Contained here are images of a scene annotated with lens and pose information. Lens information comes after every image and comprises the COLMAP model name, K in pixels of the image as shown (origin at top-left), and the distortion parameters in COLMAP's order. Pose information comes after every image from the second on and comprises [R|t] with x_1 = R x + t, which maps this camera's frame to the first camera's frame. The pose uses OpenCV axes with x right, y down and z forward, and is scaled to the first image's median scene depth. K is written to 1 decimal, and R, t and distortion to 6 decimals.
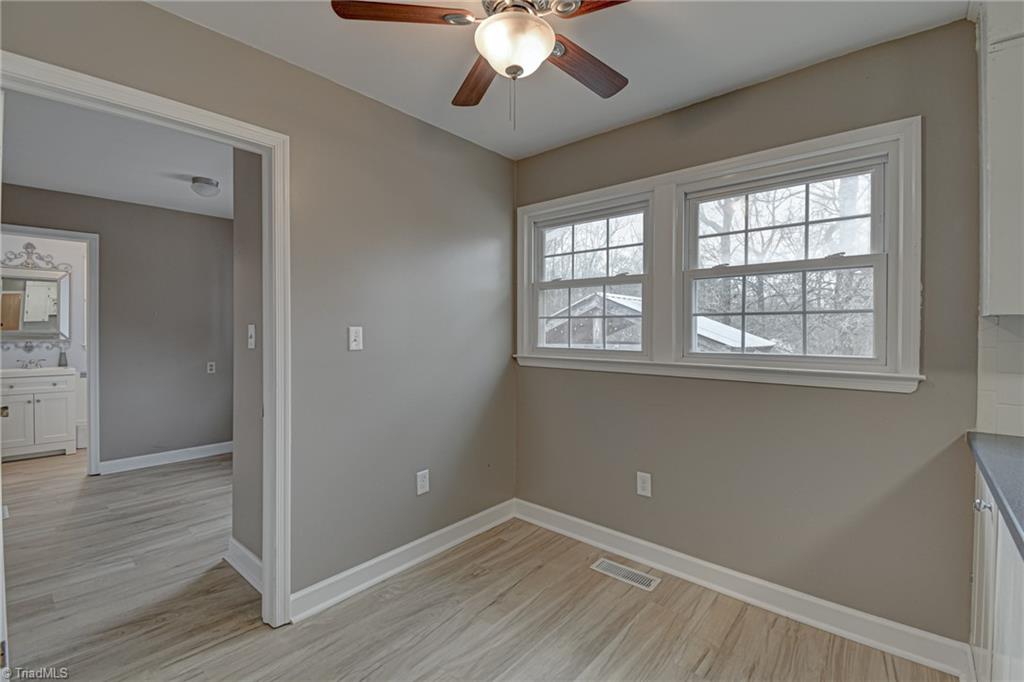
lens RADIAL K [[456.3, 0, 512.1], [0, 456.3, 336.5], [0, 0, 1]] dist [-0.000665, -0.007067]
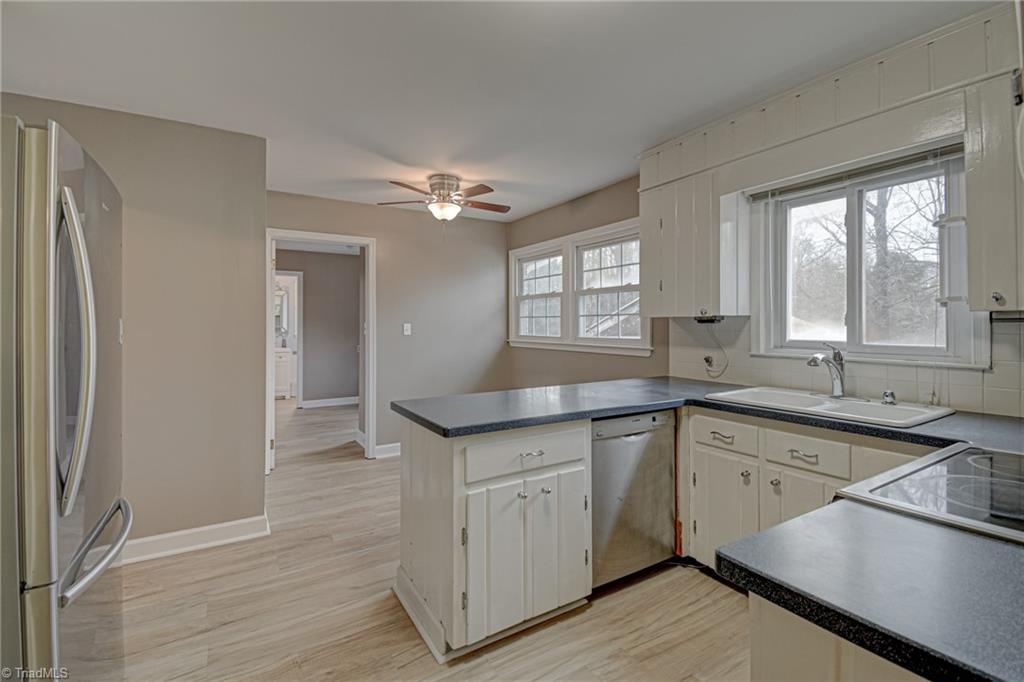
lens RADIAL K [[456.3, 0, 505.5], [0, 456.3, 327.7], [0, 0, 1]] dist [-0.000665, -0.007067]
pose [[0.950850, -0.002752, -0.309641, 0.384313], [0.000783, 0.999979, -0.006483, 0.005281], [0.309652, 0.005922, 0.950831, -0.435793]]
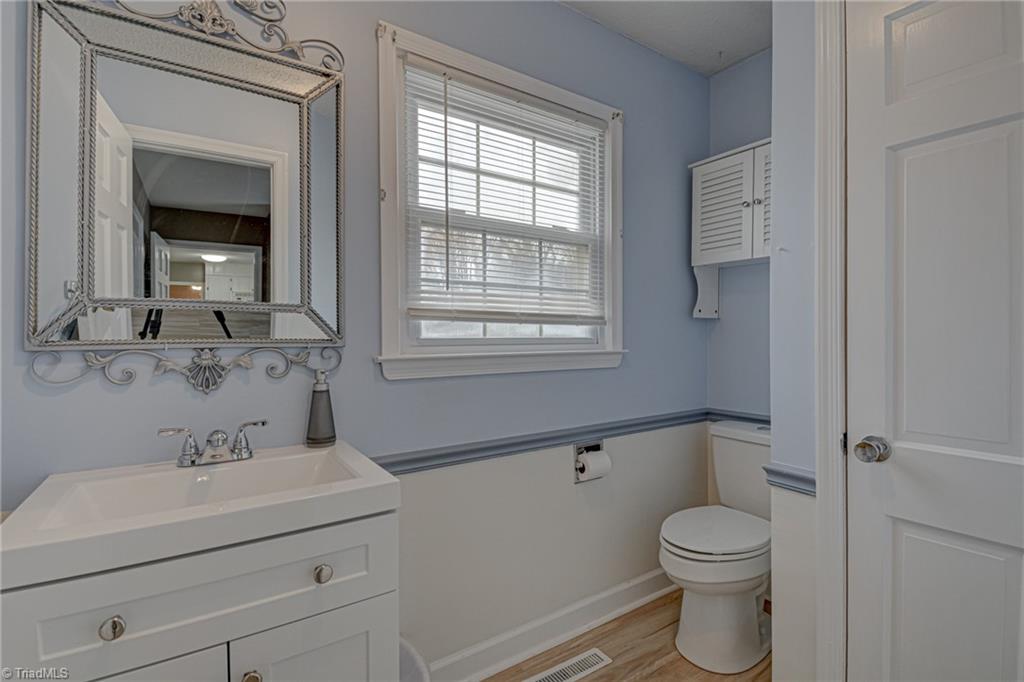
lens RADIAL K [[456.3, 0, 517.6], [0, 456.3, 342.5], [0, 0, 1]] dist [-0.000665, -0.007067]
pose [[0.974895, -0.006625, -0.222568, -1.020376], [0.007953, 0.999956, 0.005073, 0.010760], [0.222524, -0.006715, 0.974904, 0.956573]]
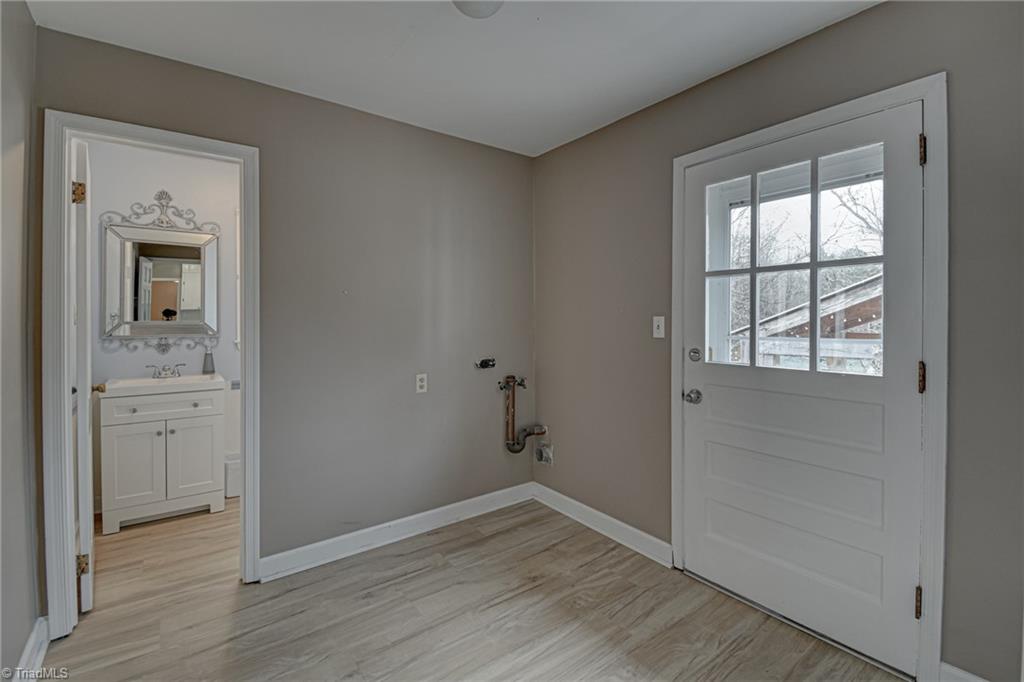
lens RADIAL K [[456.3, 0, 545.7], [0, 456.3, 321.9], [0, 0, 1]] dist [-0.000665, -0.007067]
pose [[0.986345, 0.003258, -0.164661, -0.468629], [-0.002542, 0.999986, 0.004560, -0.019876], [0.164674, -0.004079, 0.986340, 0.504450]]
